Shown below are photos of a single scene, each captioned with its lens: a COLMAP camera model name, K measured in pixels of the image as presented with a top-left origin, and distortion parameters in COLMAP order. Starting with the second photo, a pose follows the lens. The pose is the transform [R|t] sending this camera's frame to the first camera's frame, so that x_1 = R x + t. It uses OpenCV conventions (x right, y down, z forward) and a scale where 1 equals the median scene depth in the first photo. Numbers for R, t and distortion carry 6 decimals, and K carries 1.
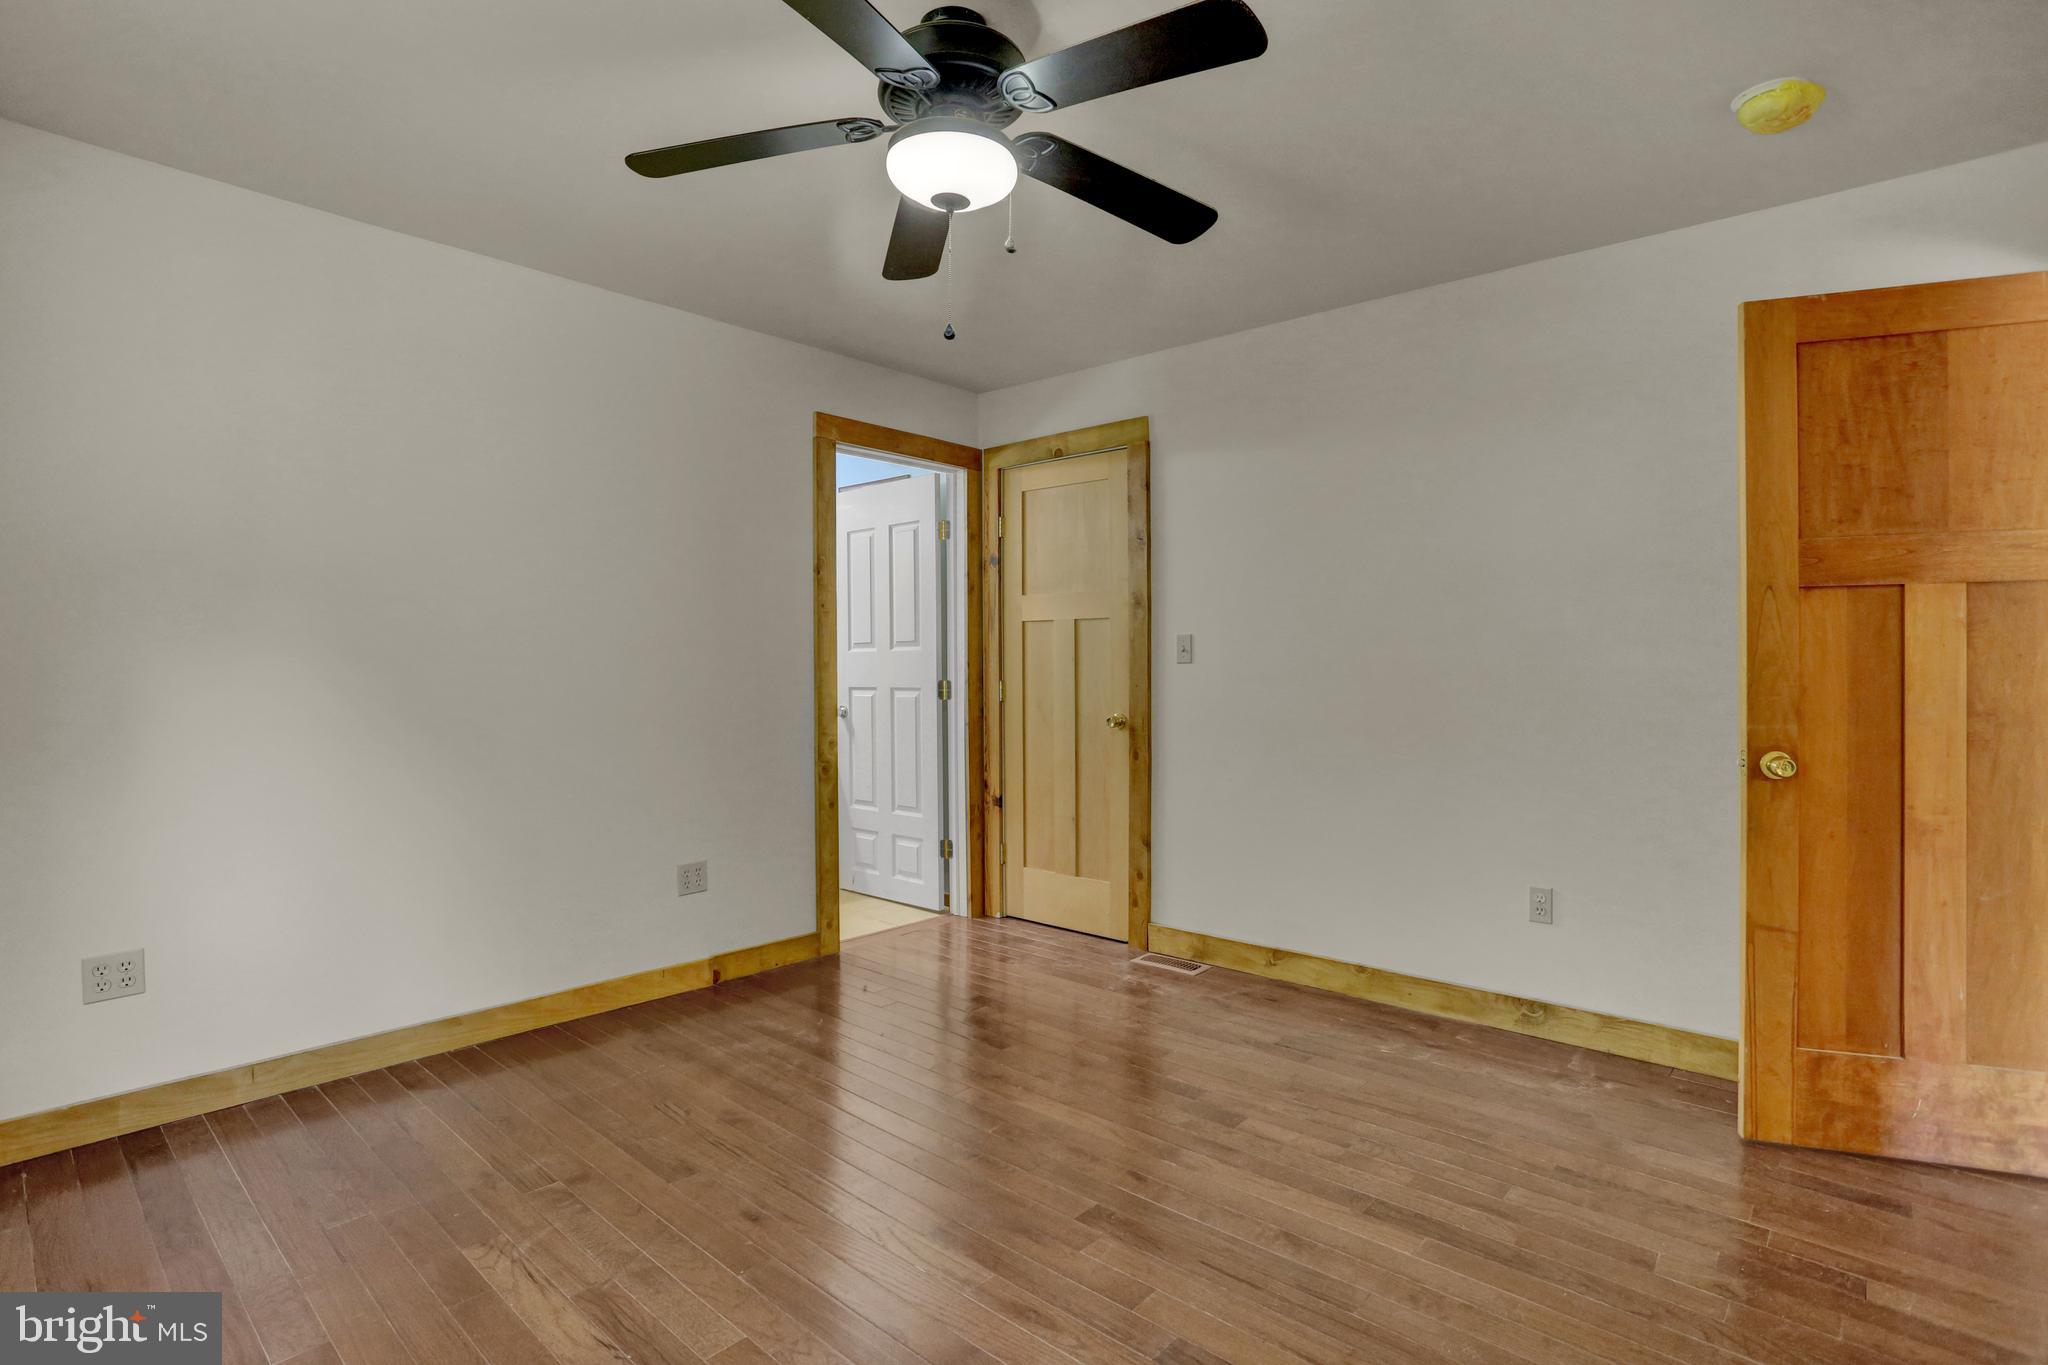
lens RADIAL K [[1002.9, 0, 1019.8], [0, 1002.9, 664.9], [0, 0, 1]] dist [-0.061155, 0.025009]
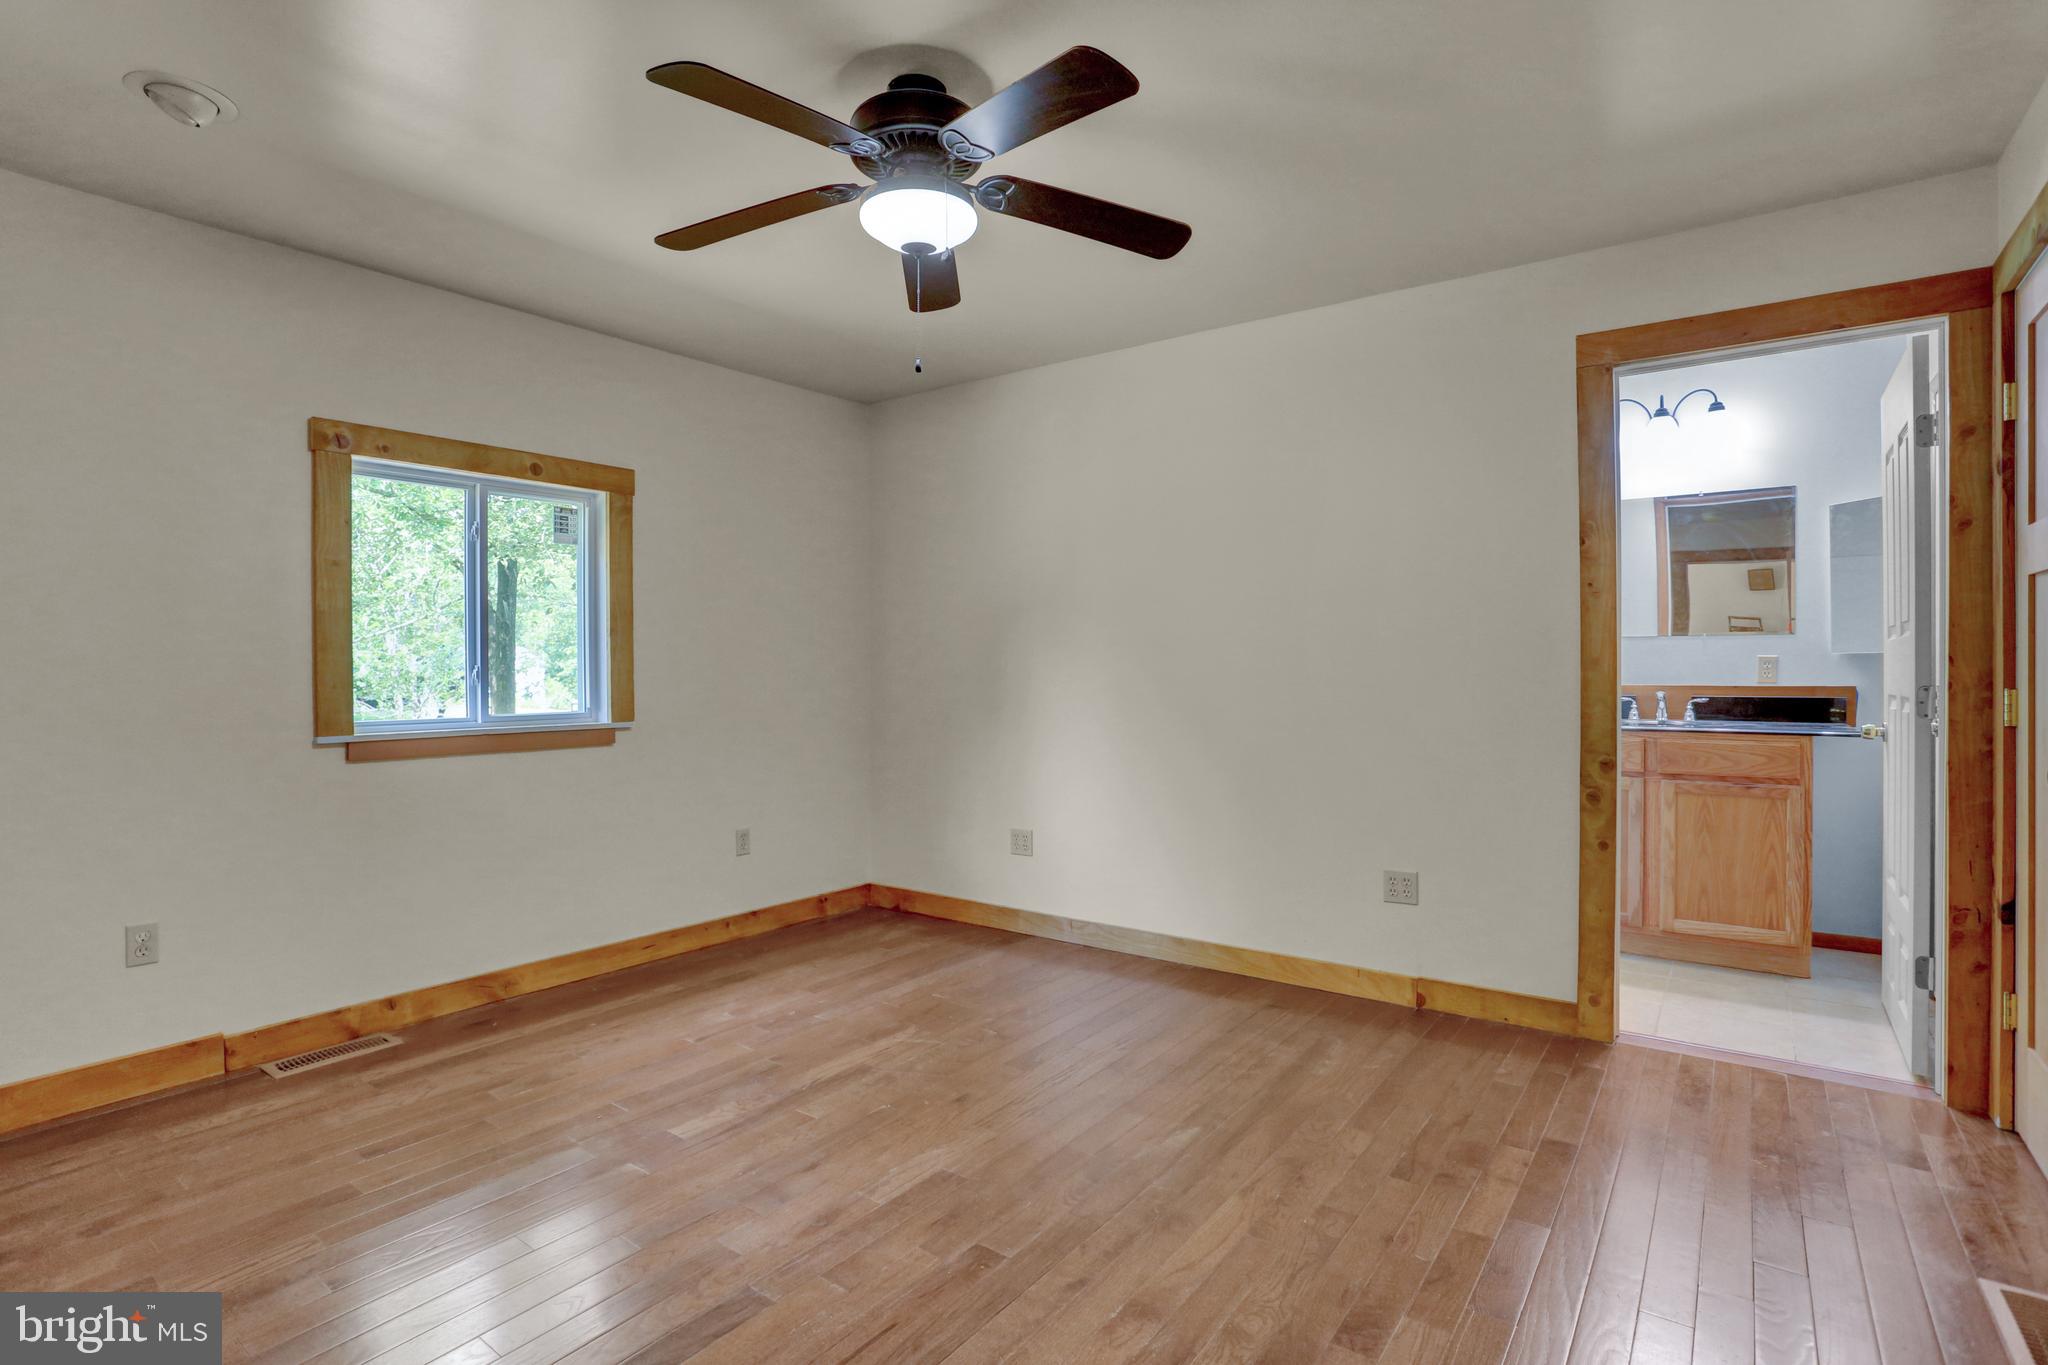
lens RADIAL K [[1002.9, 0, 1017.1], [0, 1002.9, 666.8], [0, 0, 1]] dist [-0.061155, 0.025009]
pose [[0.088349, -0.002618, -0.996086, 0.623968], [0.004246, 0.999988, -0.002252, 0.005273], [0.996081, -0.004030, 0.088359, 0.593300]]
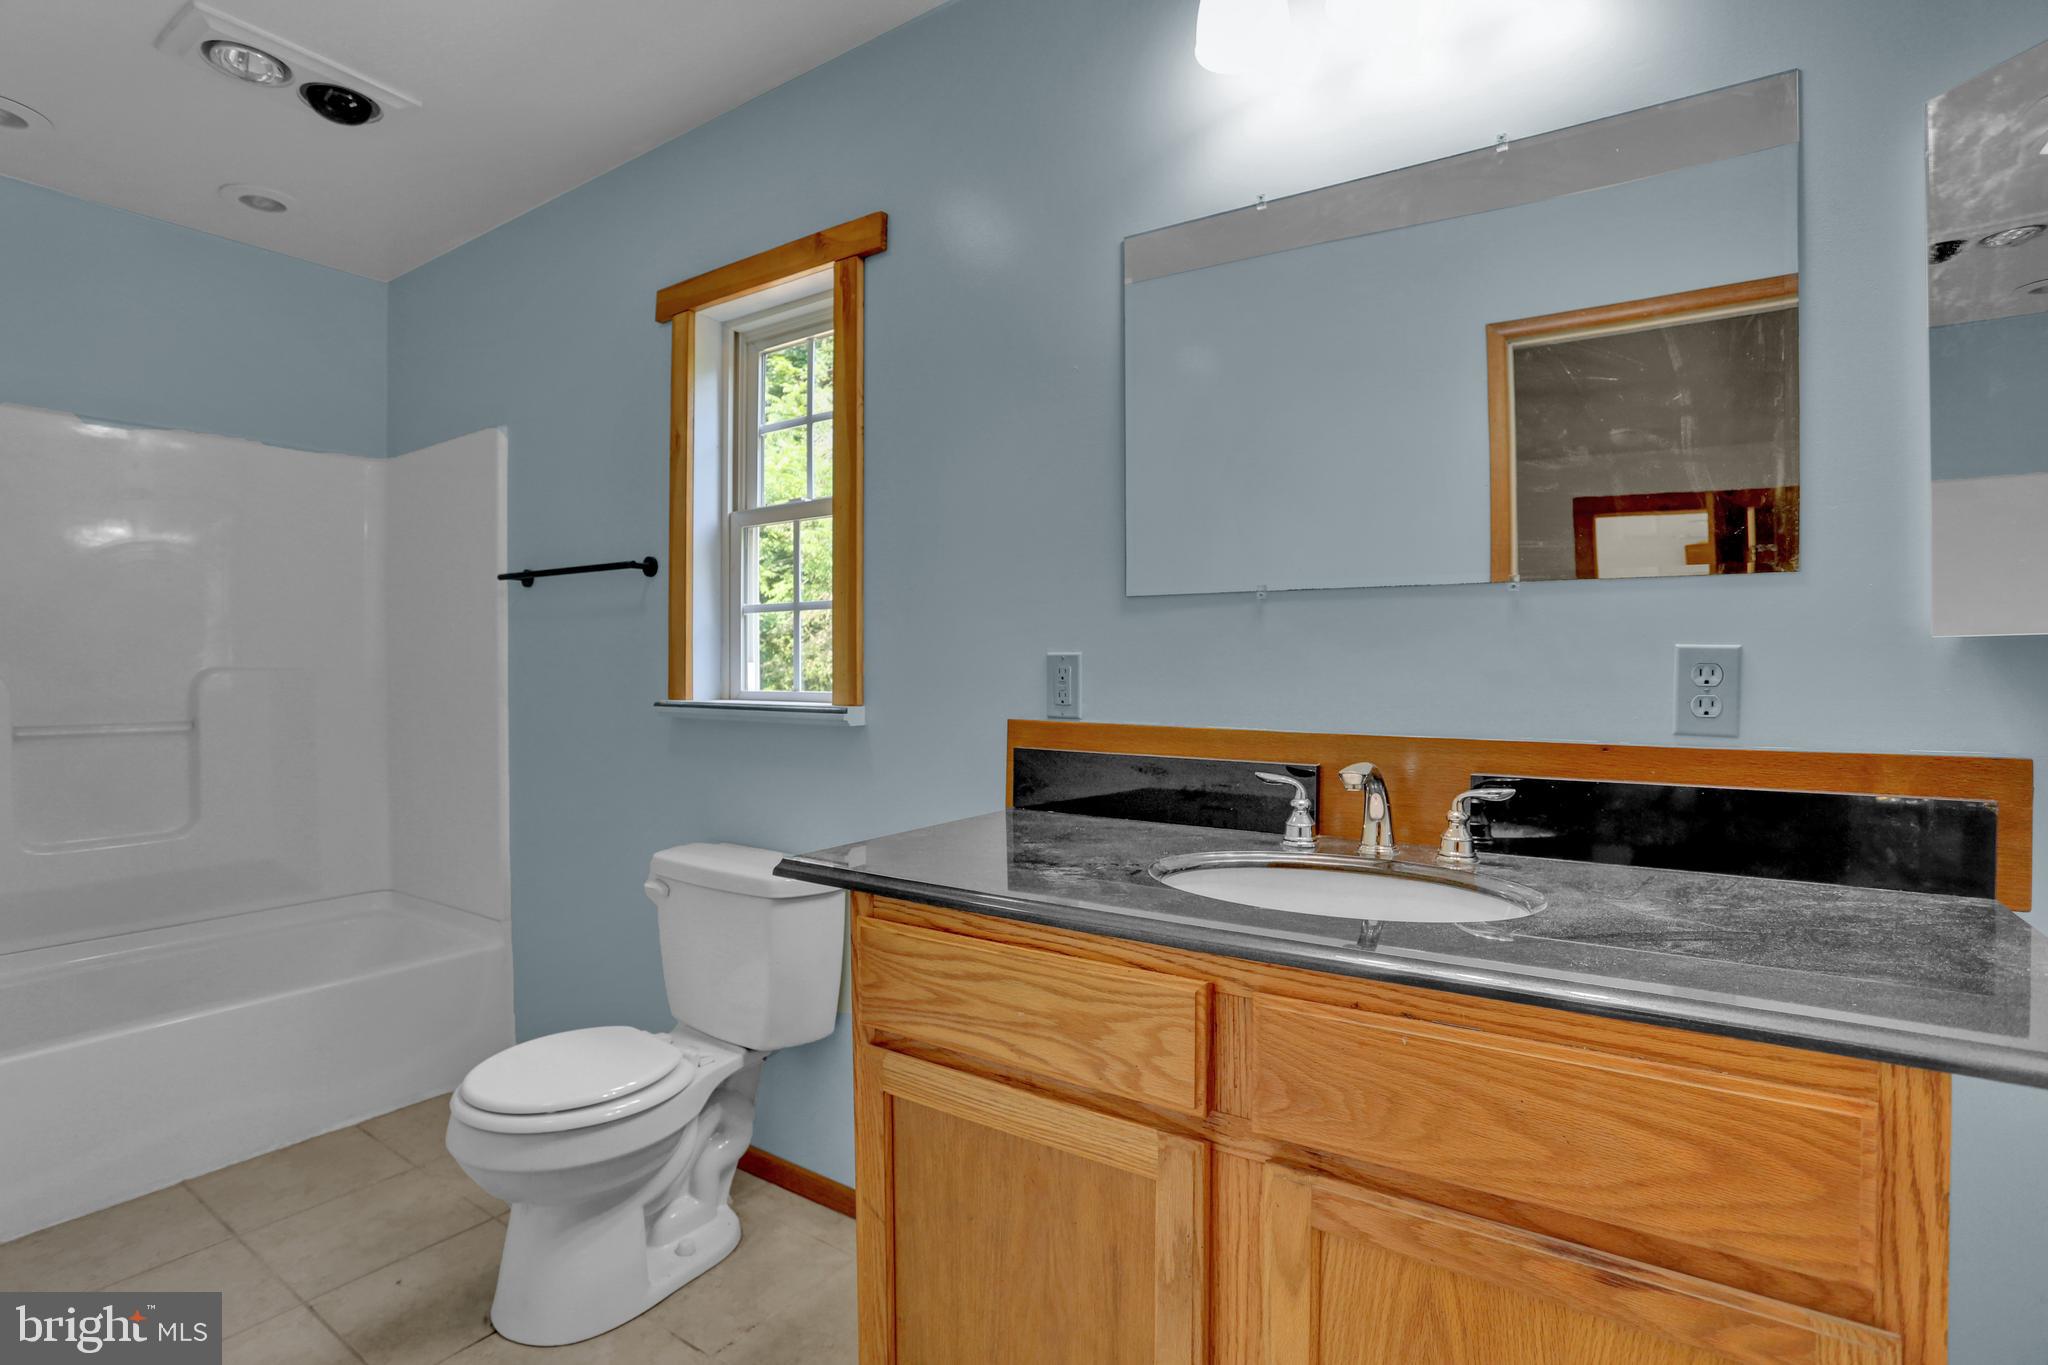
lens RADIAL K [[1002.9, 0, 1017.2], [0, 1002.9, 666.0], [0, 0, 1]] dist [-0.061155, 0.025009]
pose [[0.132987, 0.008140, -0.991084, 0.004037], [-0.000991, 0.999967, 0.008080, -0.000656], [0.991117, -0.000092, 0.132991, 1.161162]]
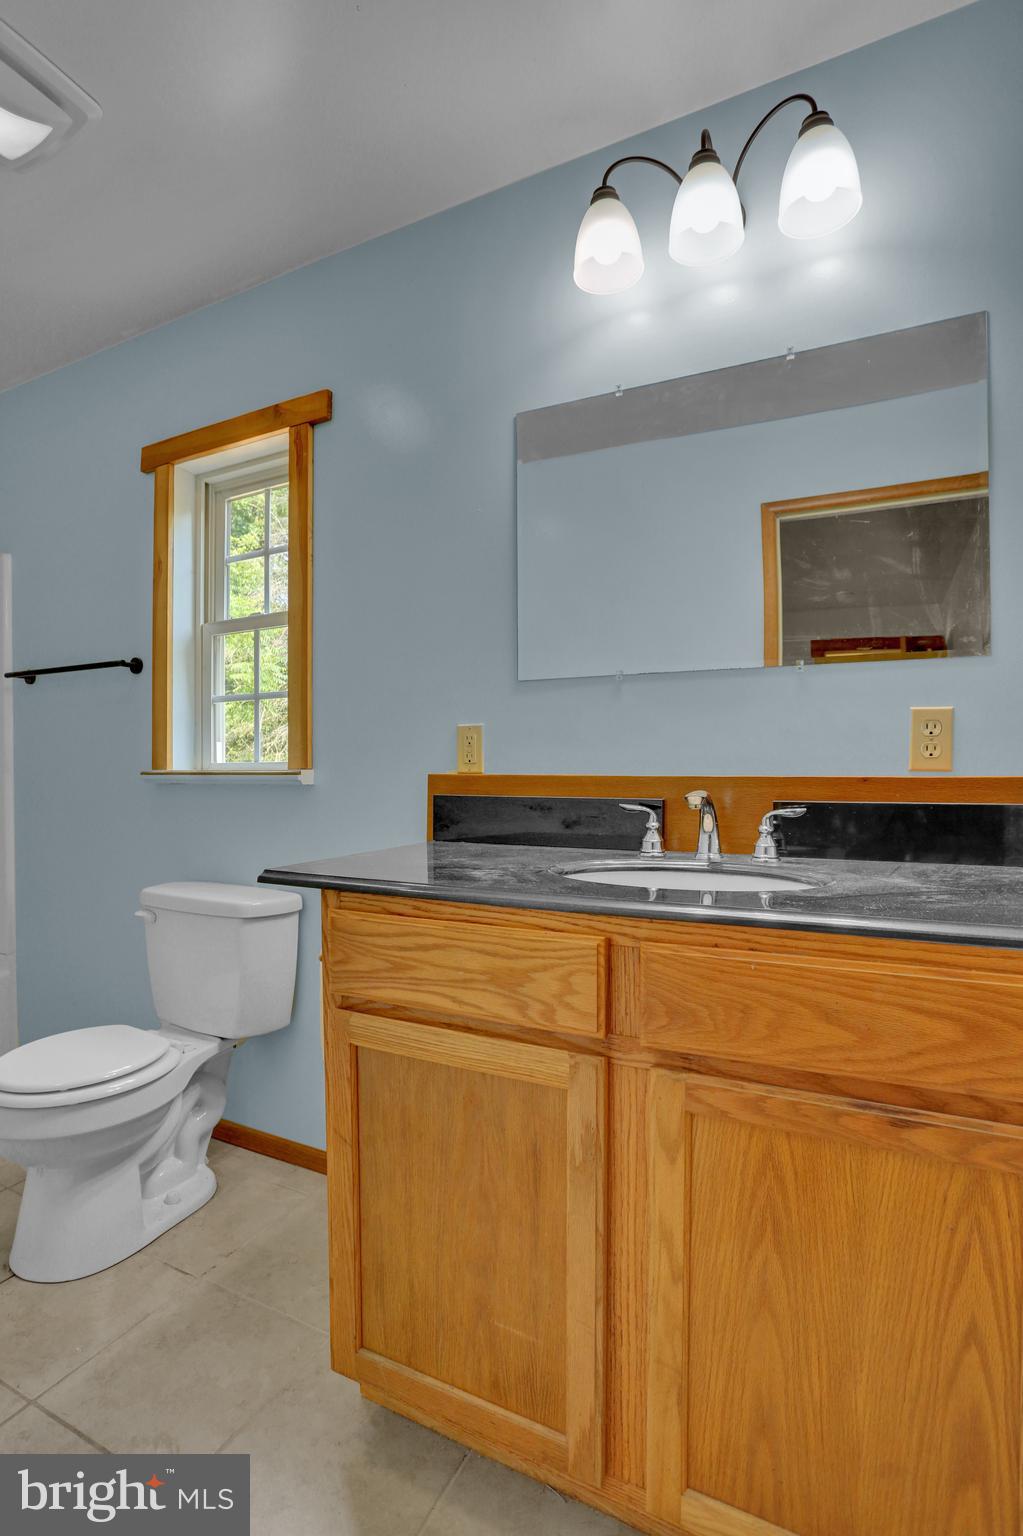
lens RADIAL K [[752.1, 0, 504.9], [0, 752.1, 768.9], [0, 0, 1]] dist [-0.061155, 0.025009]
pose [[0.264144, 0.003931, -0.964475, -0.000630], [0.001665, 0.999988, 0.004532, 0.019526], [0.964482, -0.002803, 0.264134, 1.144737]]
